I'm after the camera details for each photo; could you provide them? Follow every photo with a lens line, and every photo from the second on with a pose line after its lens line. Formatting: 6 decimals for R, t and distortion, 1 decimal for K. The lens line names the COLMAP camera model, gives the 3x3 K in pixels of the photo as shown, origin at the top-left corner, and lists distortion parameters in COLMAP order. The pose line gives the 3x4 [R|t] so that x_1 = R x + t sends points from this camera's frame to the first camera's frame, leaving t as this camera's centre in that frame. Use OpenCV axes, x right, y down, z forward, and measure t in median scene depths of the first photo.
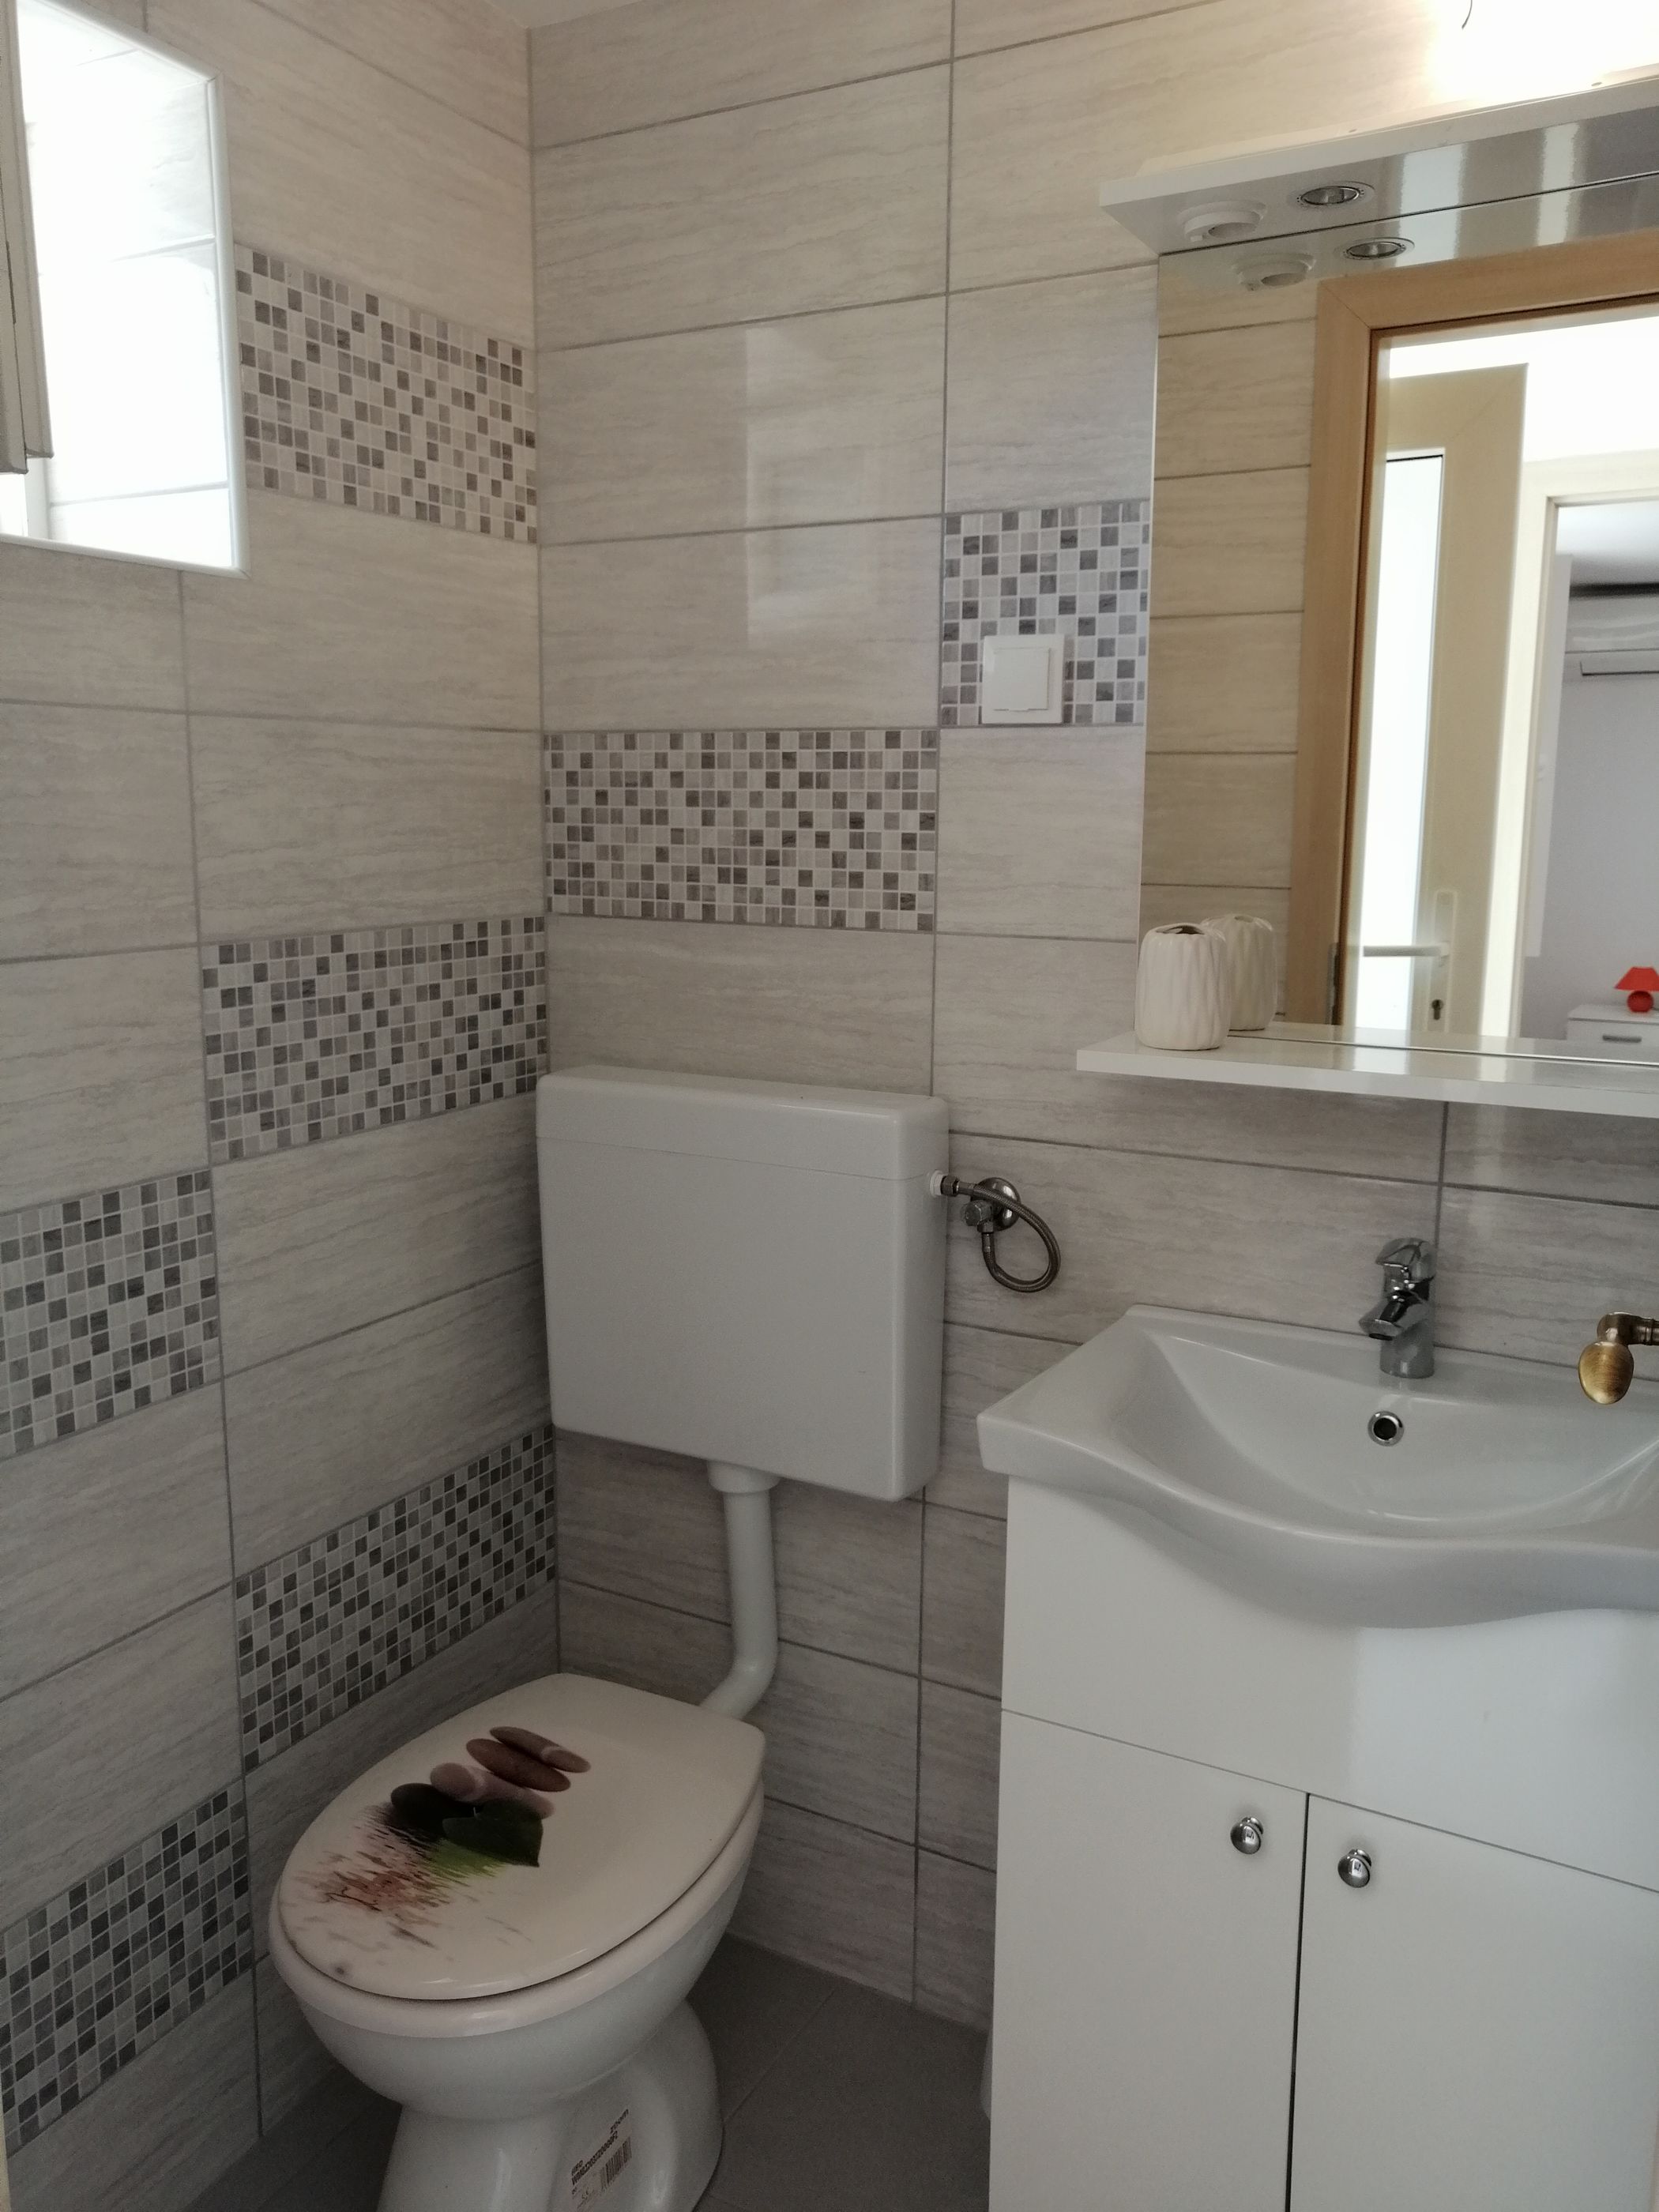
lens RADIAL K [[1723.1, 0, 835.8], [0, 1723.1, 1102.7], [0, 0, 1]] dist [-0.013024, 0.040898]
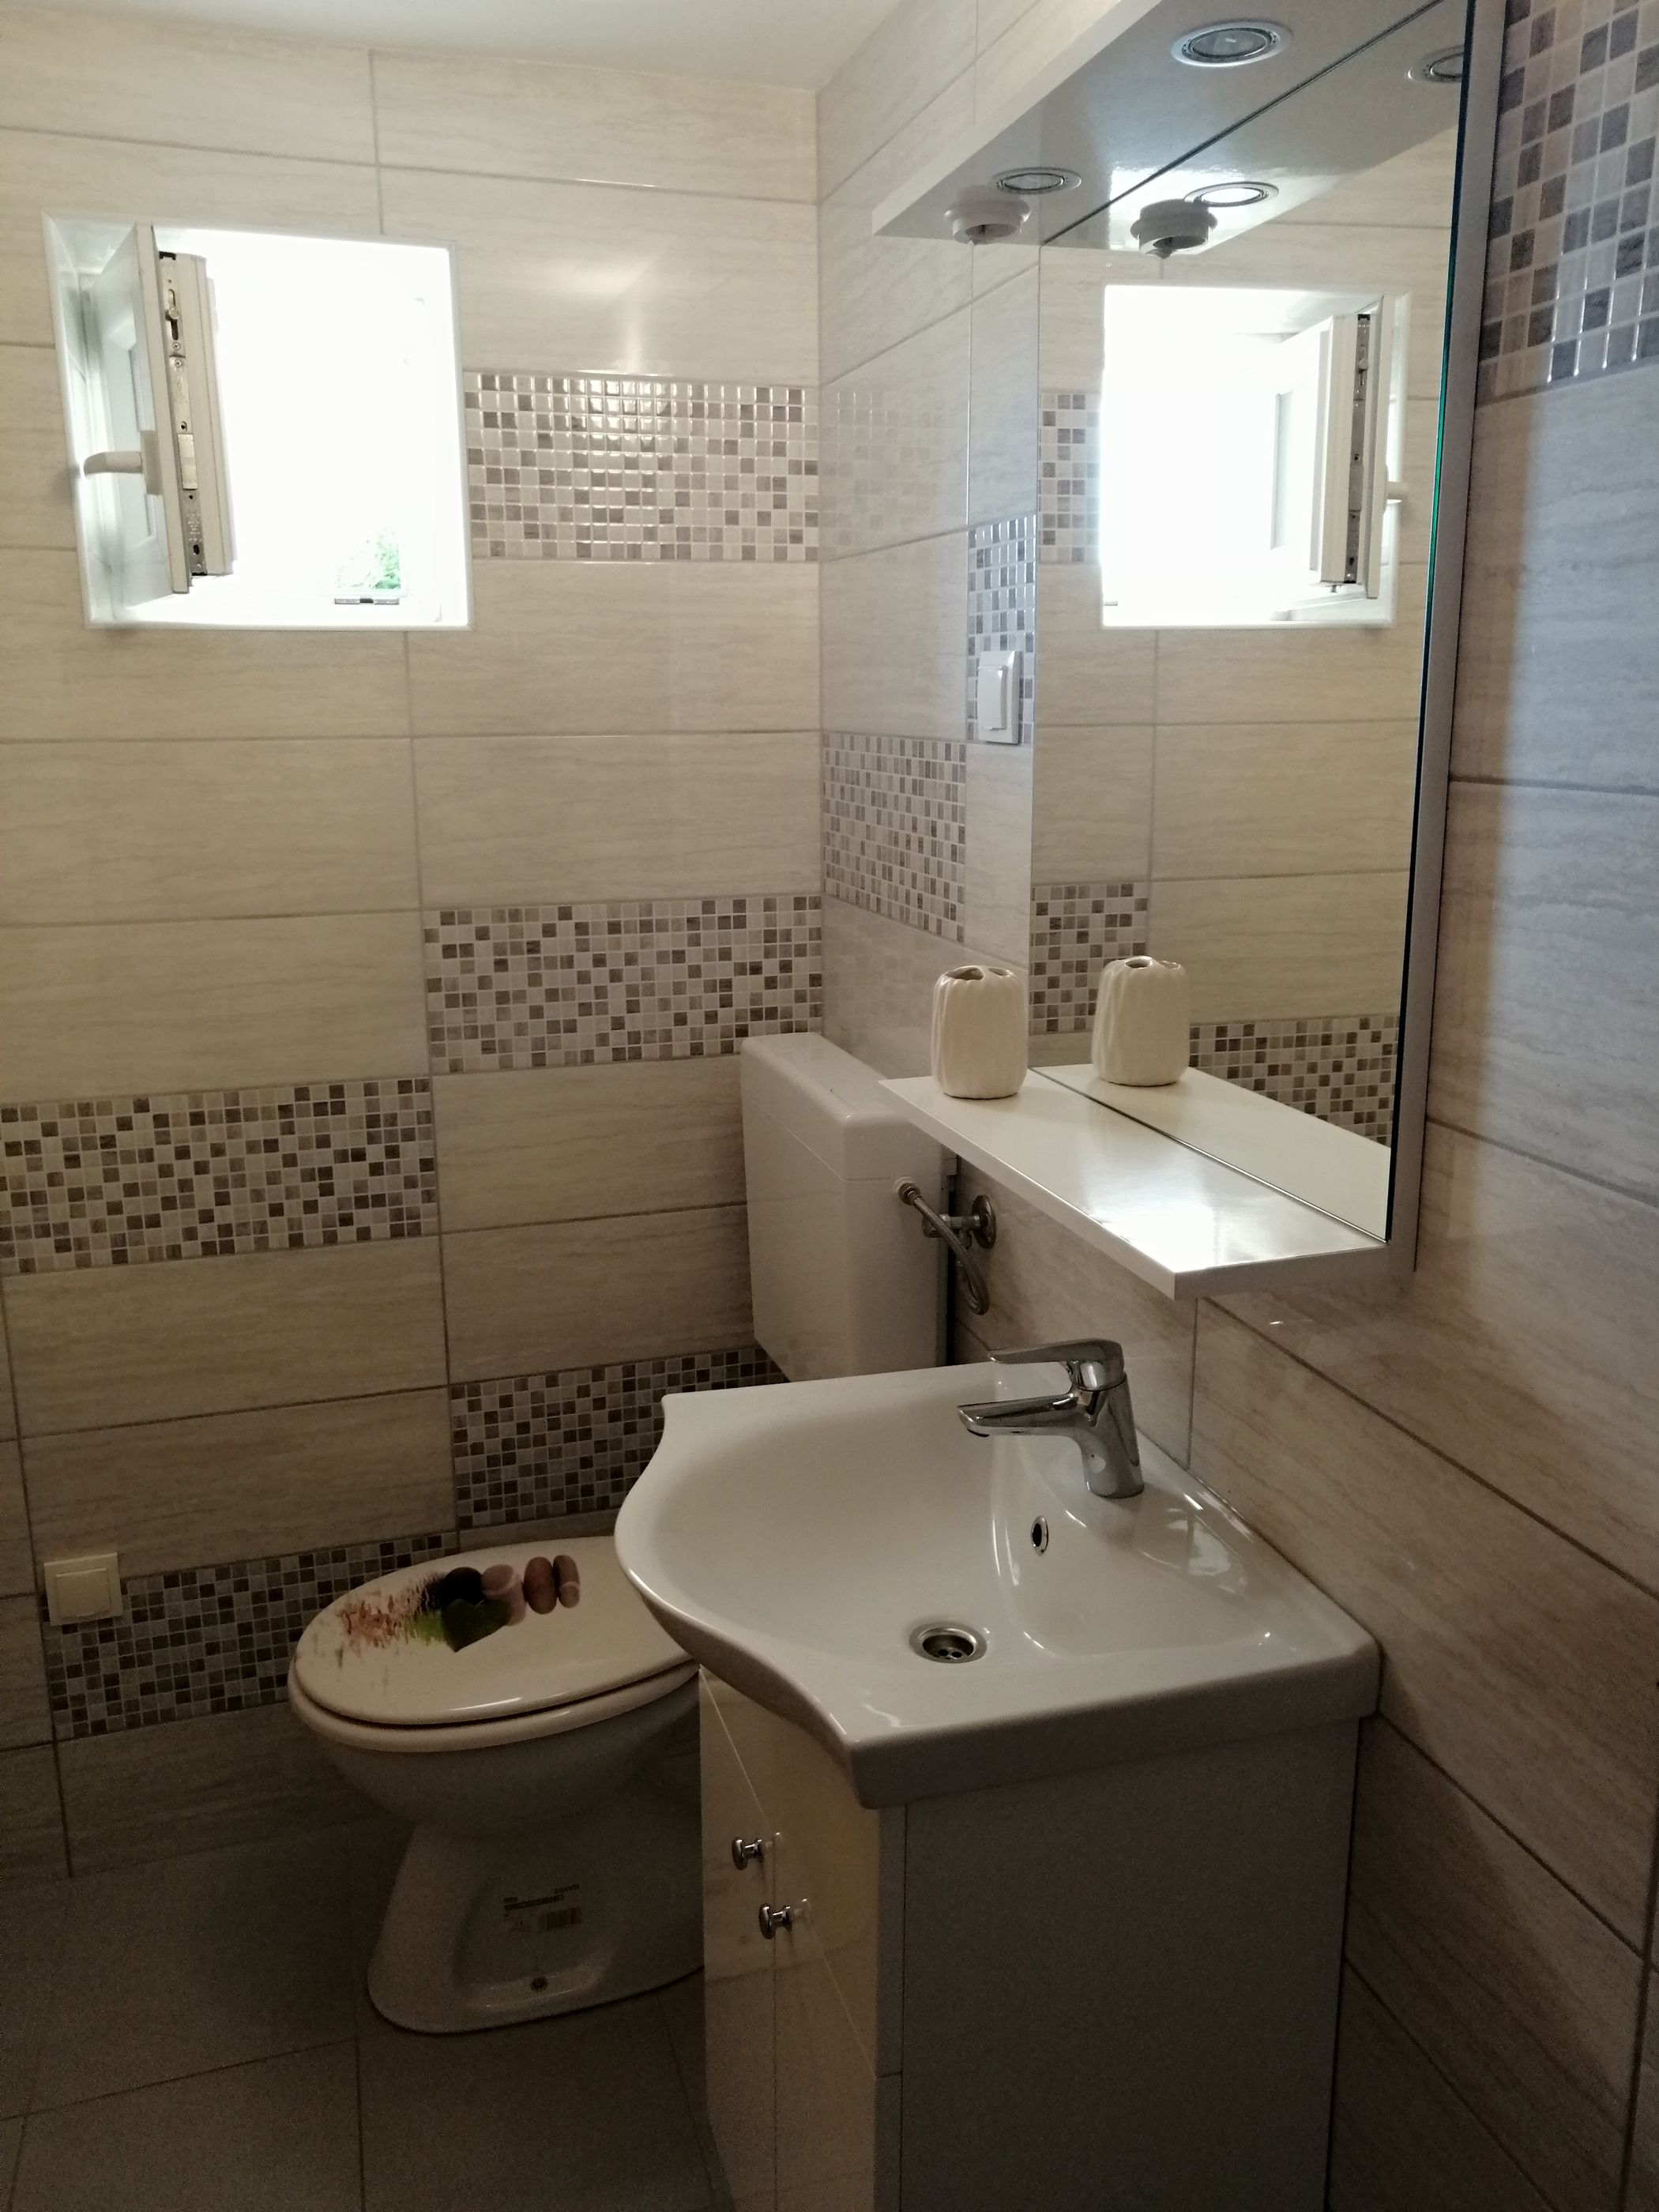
lens RADIAL K [[1723.1, 0, 828.8], [0, 1723.1, 1104.4], [0, 0, 1]] dist [-0.013024, 0.040898]
pose [[0.725266, 0.149305, -0.672084, 0.725049], [-0.109981, 0.988791, 0.100979, -0.104589], [0.679627, 0.000680, 0.733558, 0.217252]]
